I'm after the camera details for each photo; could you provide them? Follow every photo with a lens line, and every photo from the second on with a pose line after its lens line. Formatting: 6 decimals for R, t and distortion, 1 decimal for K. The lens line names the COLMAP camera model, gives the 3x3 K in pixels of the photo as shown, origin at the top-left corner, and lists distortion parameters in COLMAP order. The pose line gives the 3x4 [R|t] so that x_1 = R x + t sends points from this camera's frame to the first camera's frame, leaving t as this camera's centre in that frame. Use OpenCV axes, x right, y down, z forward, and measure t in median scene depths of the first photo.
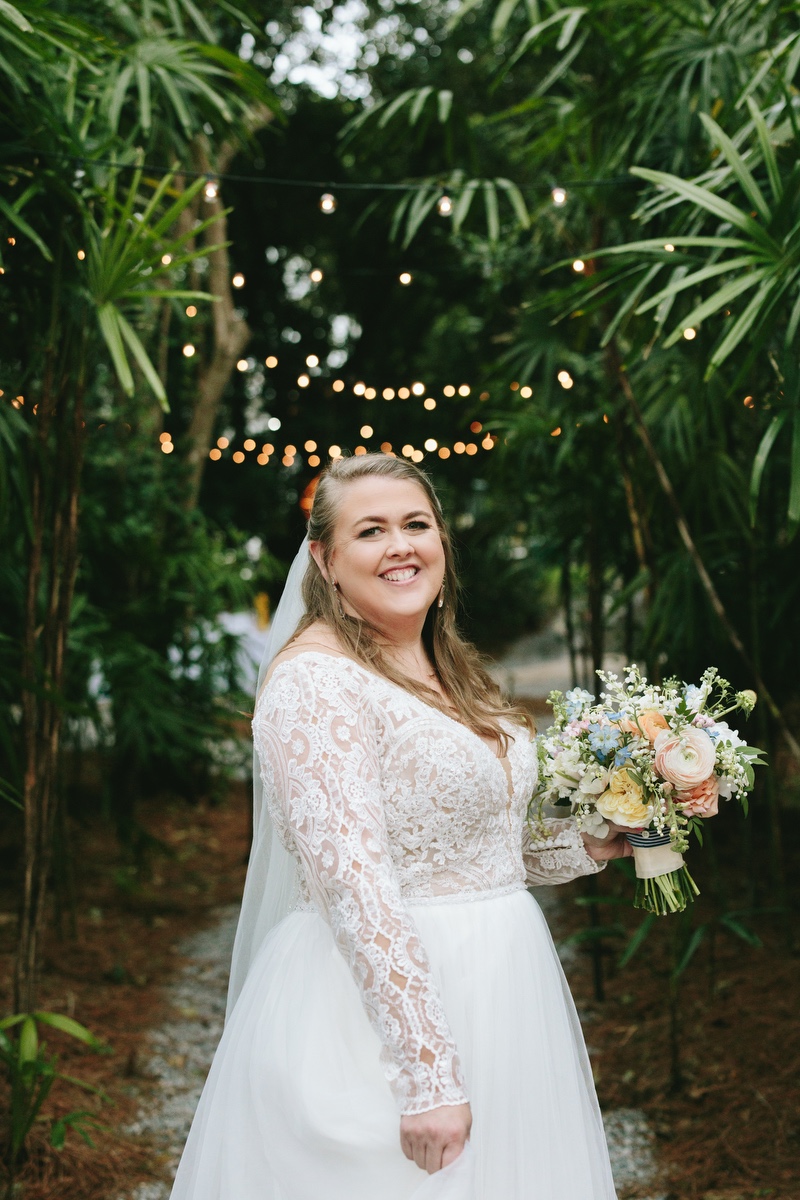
lens RADIAL K [[1524.1, 0, 400.0], [0, 1524.1, 600.0], [0, 0, 1]] dist [-0.026890, -0.028773]
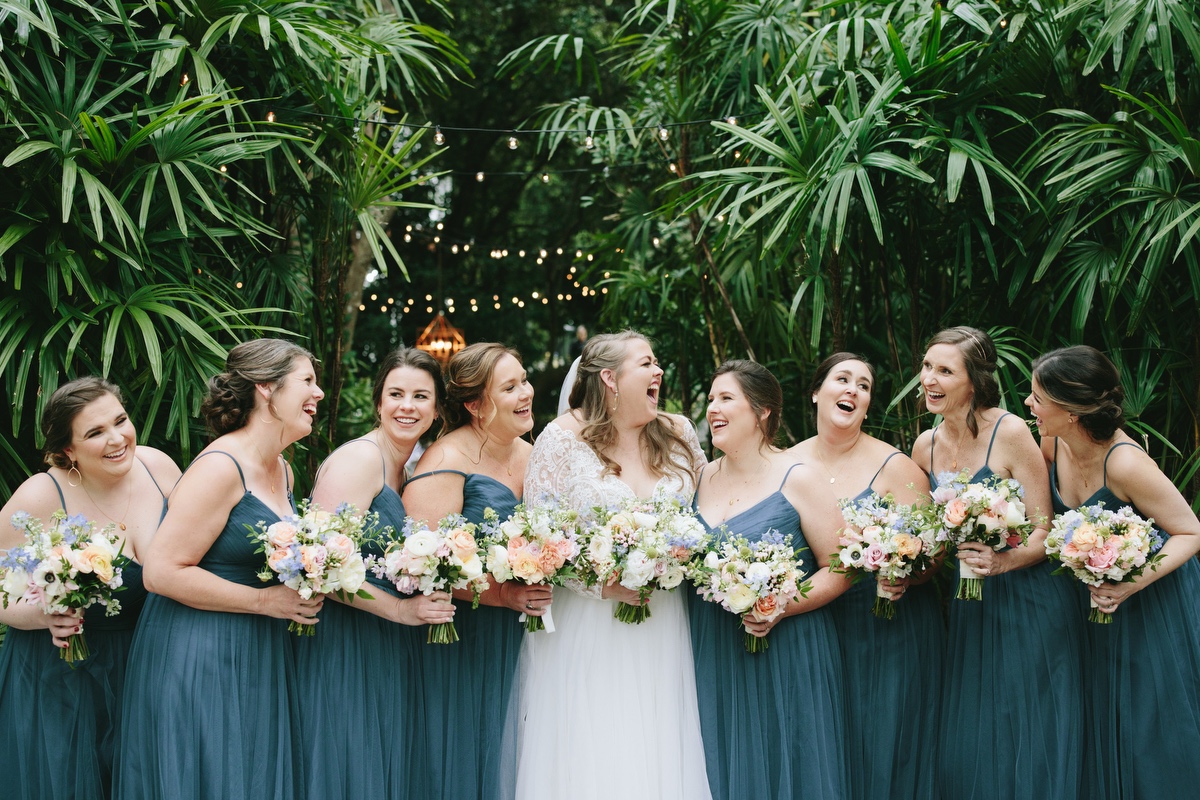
lens RADIAL K [[1524.1, 0, 600.0], [0, 1524.1, 400.0], [0, 0, 1]] dist [-0.026890, -0.028773]
pose [[0.996565, -0.015707, 0.081305, -0.089396], [0.018025, 0.999450, -0.027845, 0.040595], [-0.080823, 0.029215, 0.996300, -0.514887]]
